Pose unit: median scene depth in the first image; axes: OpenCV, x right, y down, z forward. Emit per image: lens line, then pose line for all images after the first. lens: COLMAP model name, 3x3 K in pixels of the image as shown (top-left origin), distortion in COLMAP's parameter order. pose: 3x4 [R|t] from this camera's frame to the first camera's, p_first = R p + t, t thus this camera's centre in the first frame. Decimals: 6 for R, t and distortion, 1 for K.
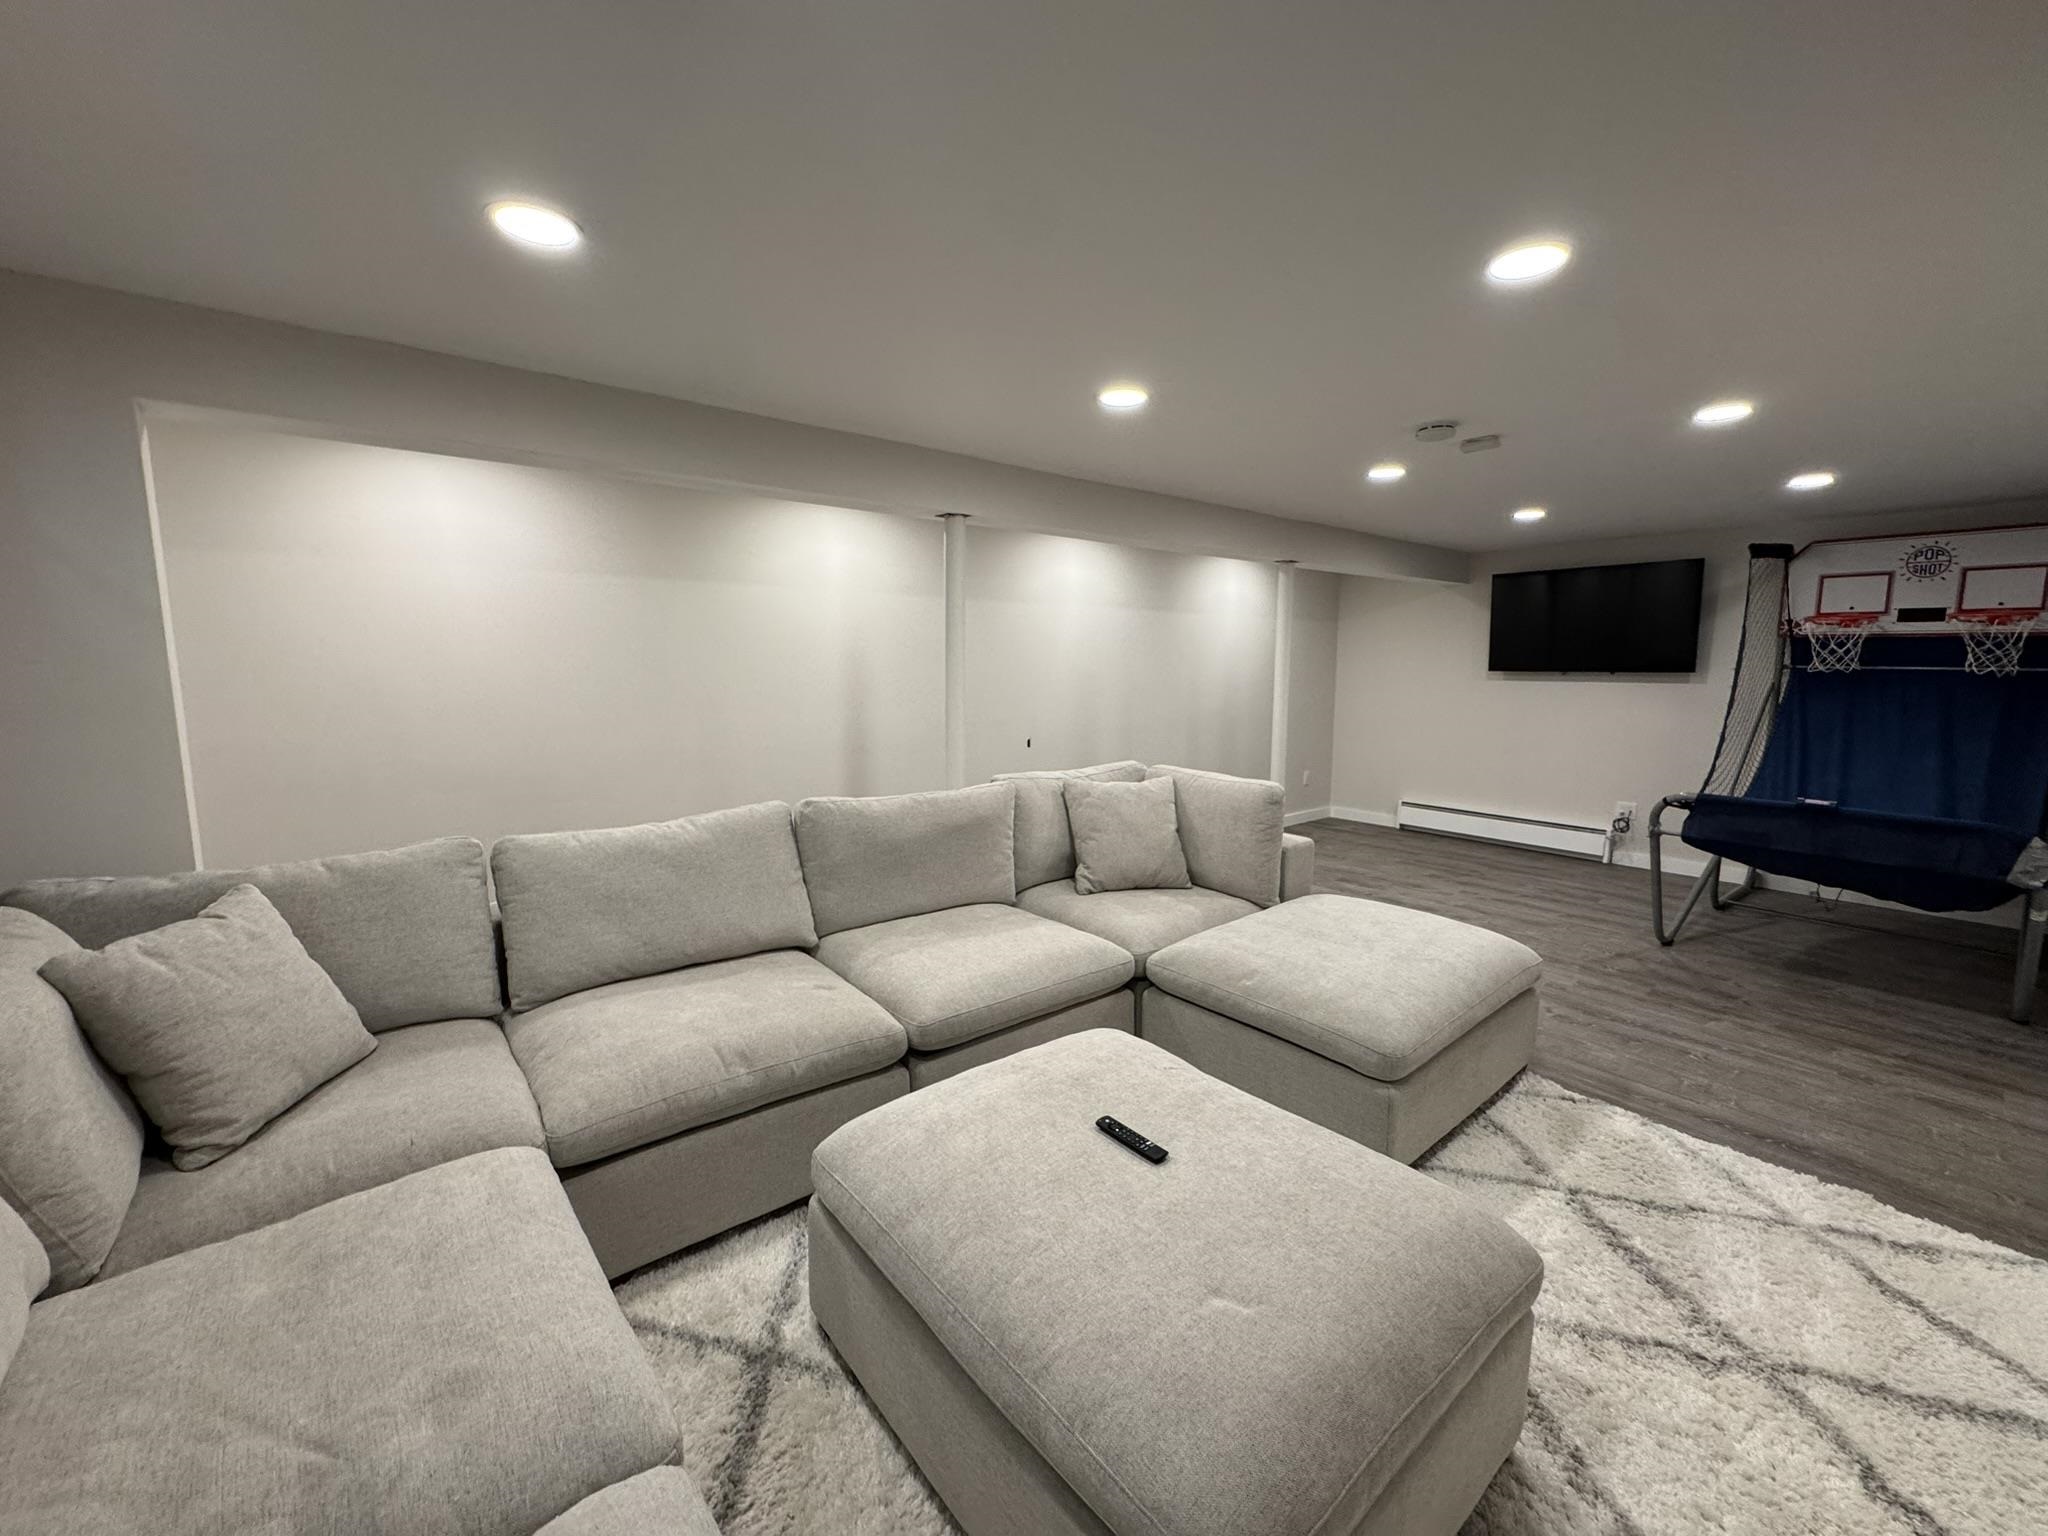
lens RADIAL K [[815.6, 0, 1020.8], [0, 815.6, 761.0], [0, 0, 1]] dist [-0.000323, -0.000287]
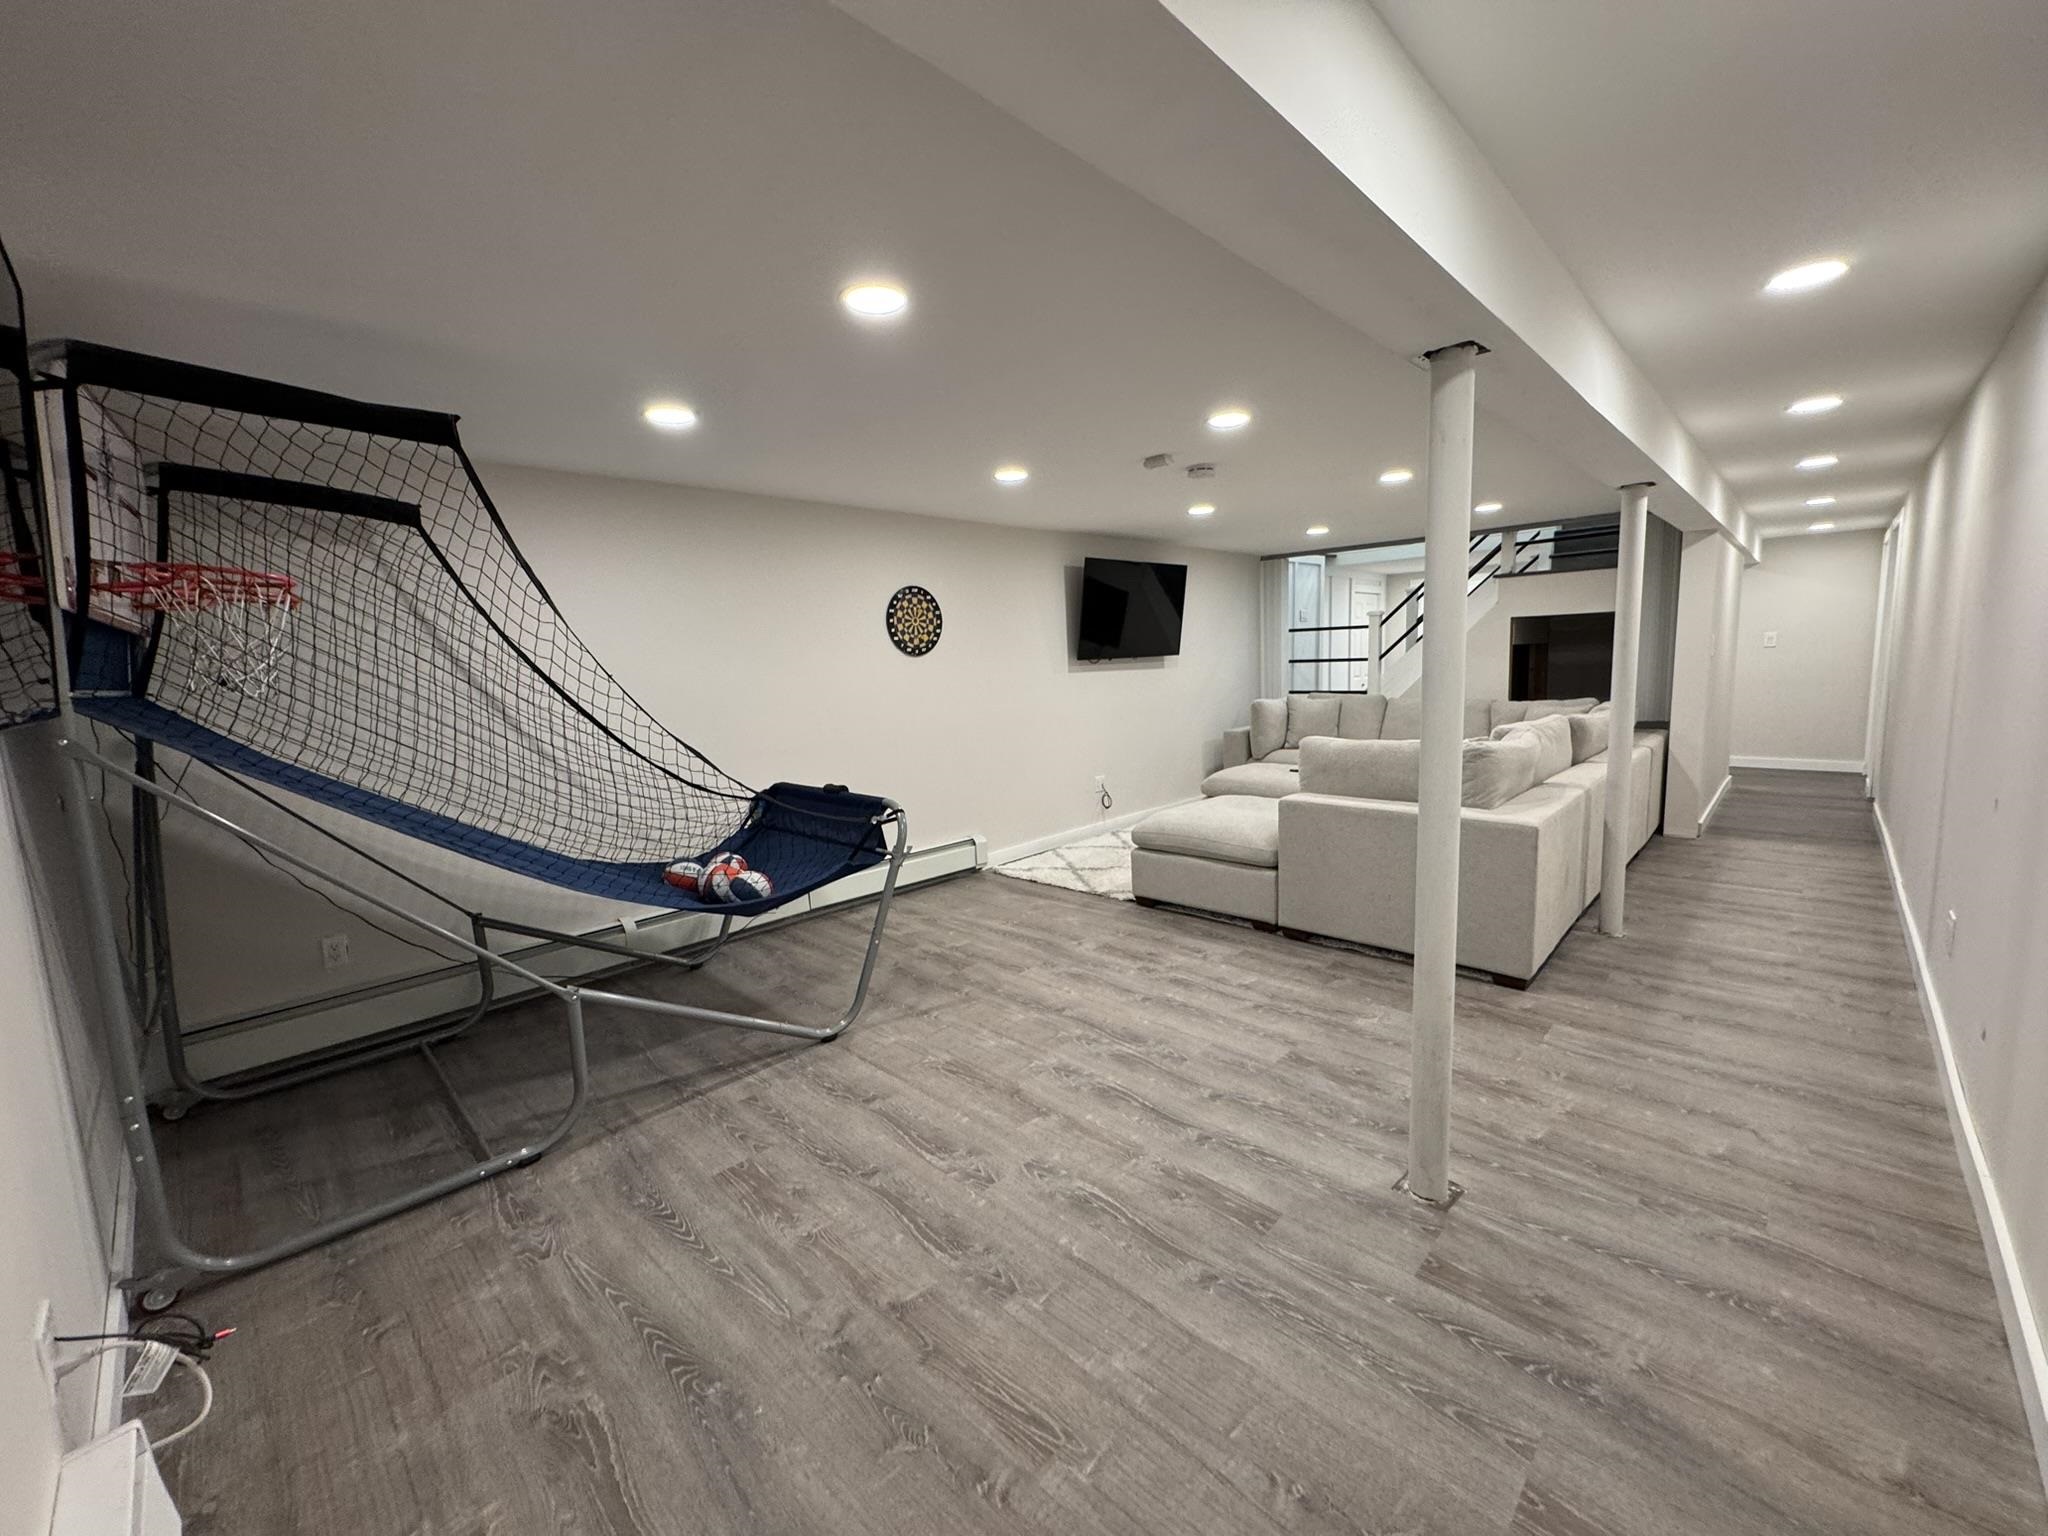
lens RADIAL K [[815.6, 0, 1020.8], [0, 815.6, 761.0], [0, 0, 1]] dist [-0.000323, -0.000287]
pose [[-0.992493, 0.049860, -0.111680, 0.722639], [0.020872, 0.968784, 0.247026, -0.207376], [0.120511, 0.242841, -0.962552, 1.749397]]
